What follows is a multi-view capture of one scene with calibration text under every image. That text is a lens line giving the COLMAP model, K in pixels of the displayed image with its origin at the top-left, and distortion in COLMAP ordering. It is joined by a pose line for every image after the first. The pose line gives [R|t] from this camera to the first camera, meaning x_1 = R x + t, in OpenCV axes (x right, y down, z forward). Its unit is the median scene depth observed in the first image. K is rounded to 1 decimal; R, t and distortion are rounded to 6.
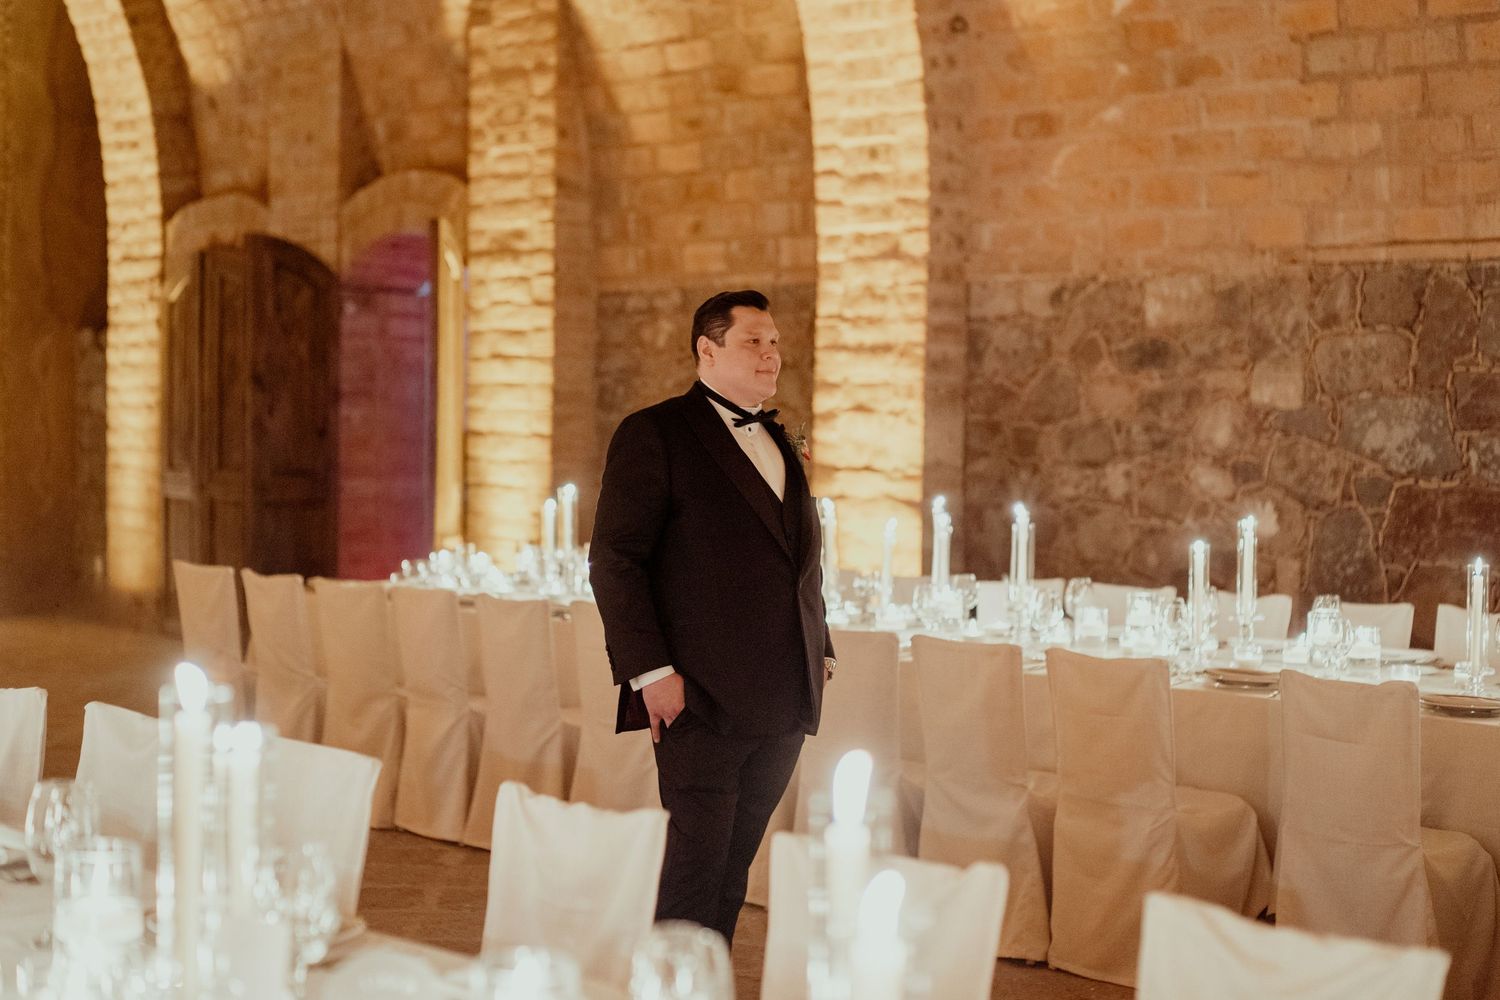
lens RADIAL K [[2194.6, 0, 745.2], [0, 2194.6, 493.6], [0, 0, 1]] dist [-0.094780, 0.000000]
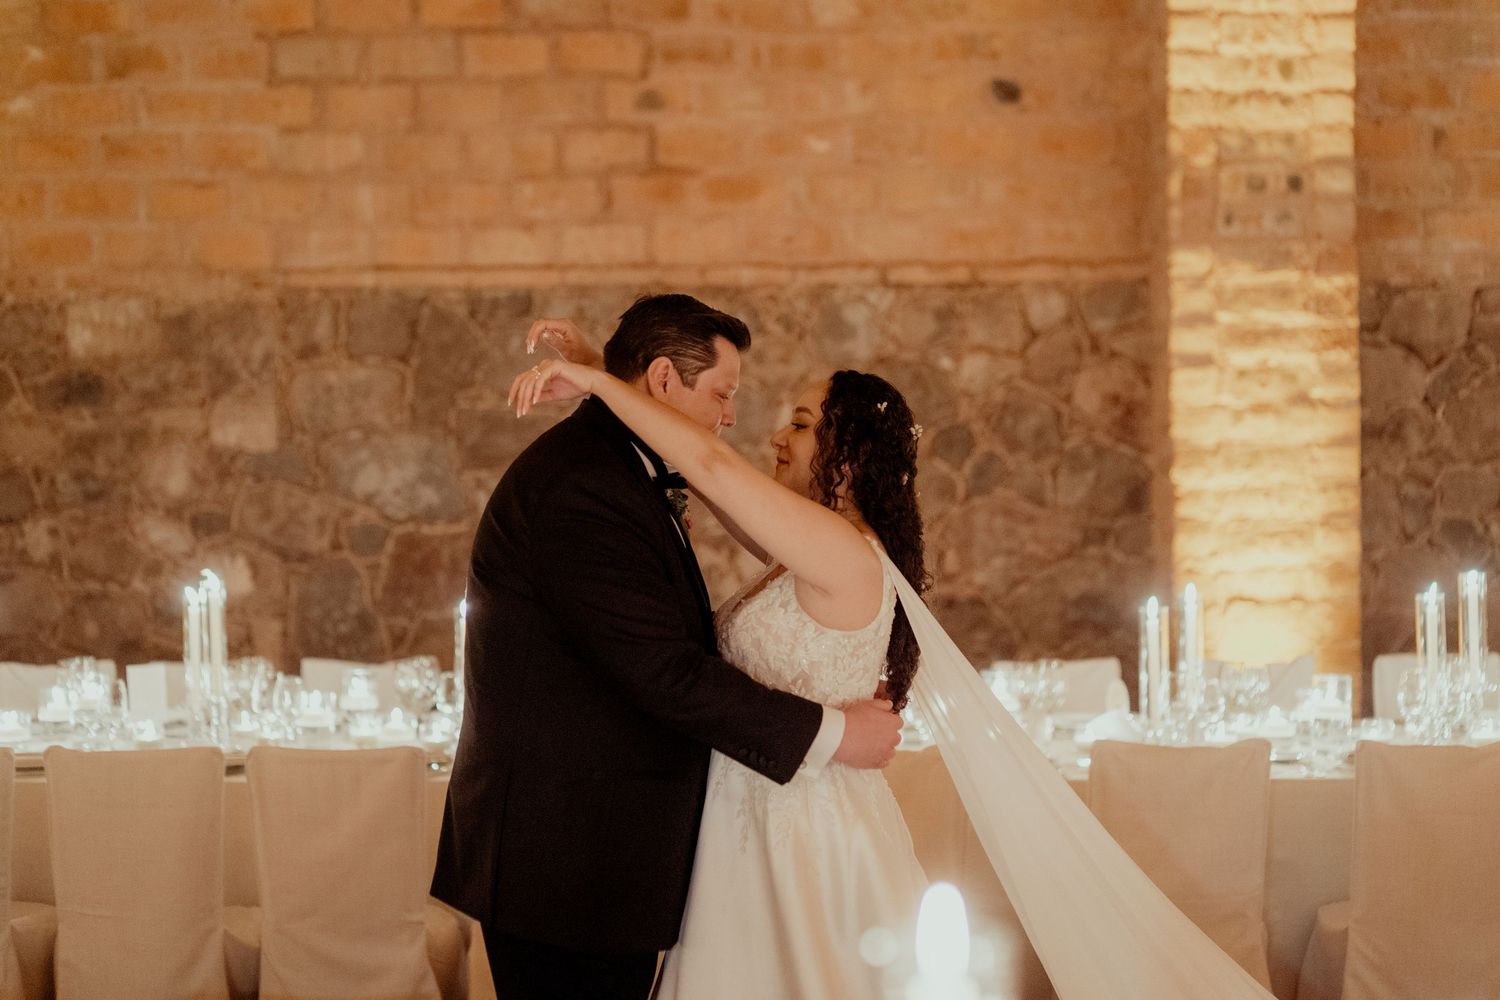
lens RADIAL K [[2194.6, 0, 750.7], [0, 2194.6, 502.1], [0, 0, 1]] dist [-0.094780, 0.000000]
pose [[0.744174, -0.027504, 0.667420, -0.195326], [0.038848, 0.999243, -0.002137, -0.008252], [-0.666856, 0.027518, 0.744679, 0.203792]]
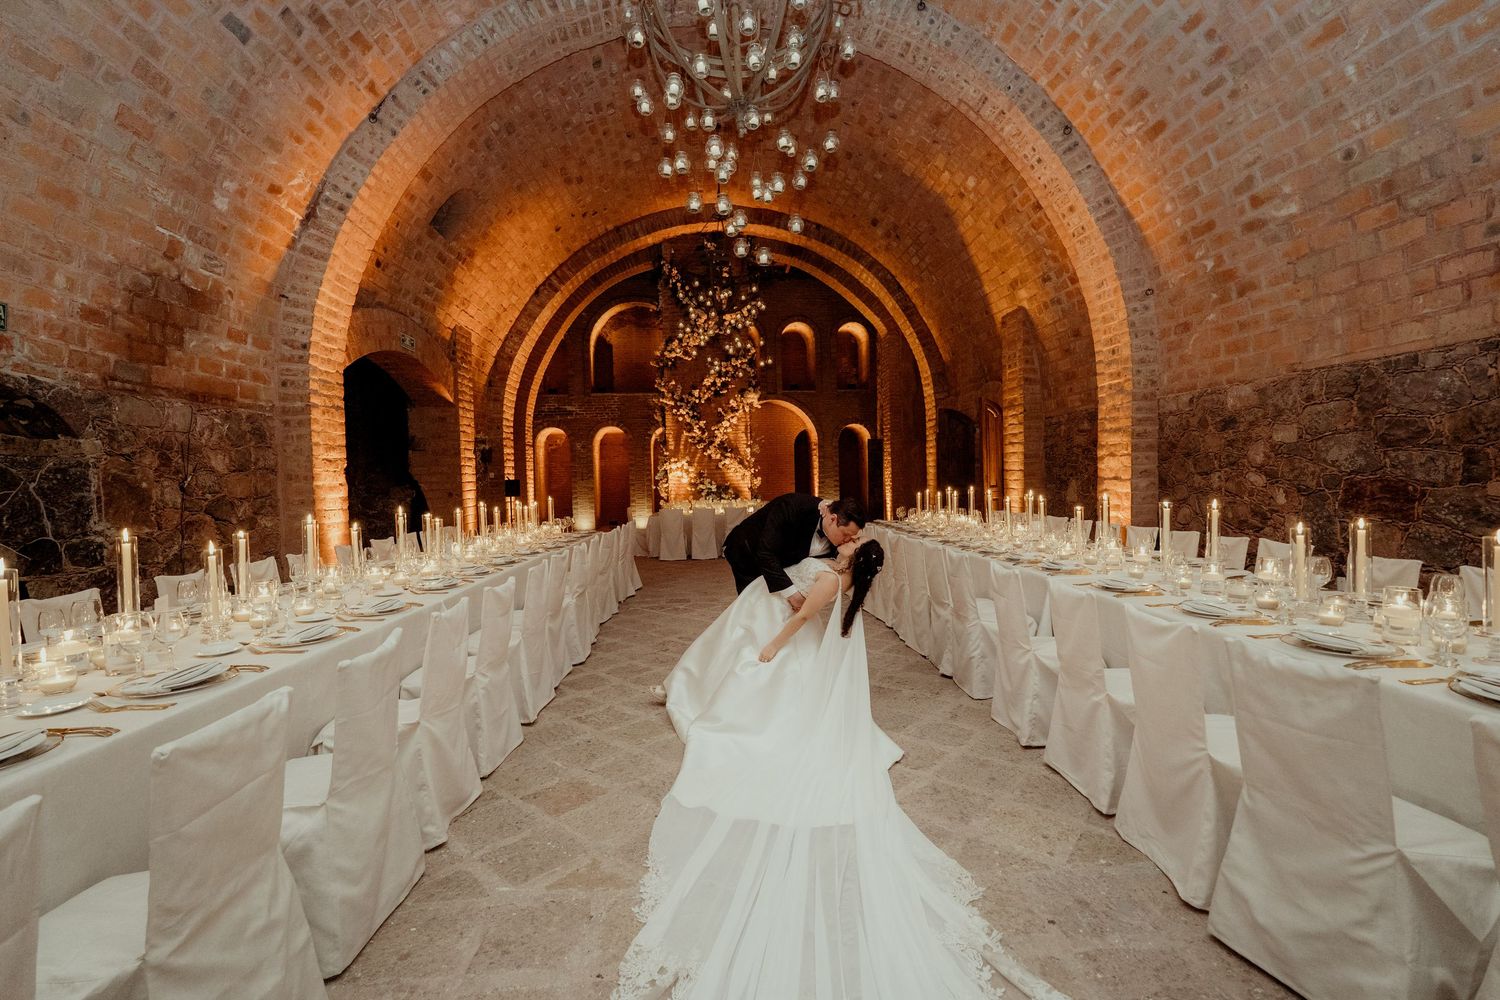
lens RADIAL K [[657.2, 0, 749.9], [0, 657.2, 499.1], [0, 0, 1]] dist [-0.001590, -0.000616]
pose [[0.727713, -0.010738, -0.685797, 0.300475], [0.014237, 0.999898, -0.000549, 0.007288], [0.685734, -0.009364, 0.727792, 0.194047]]
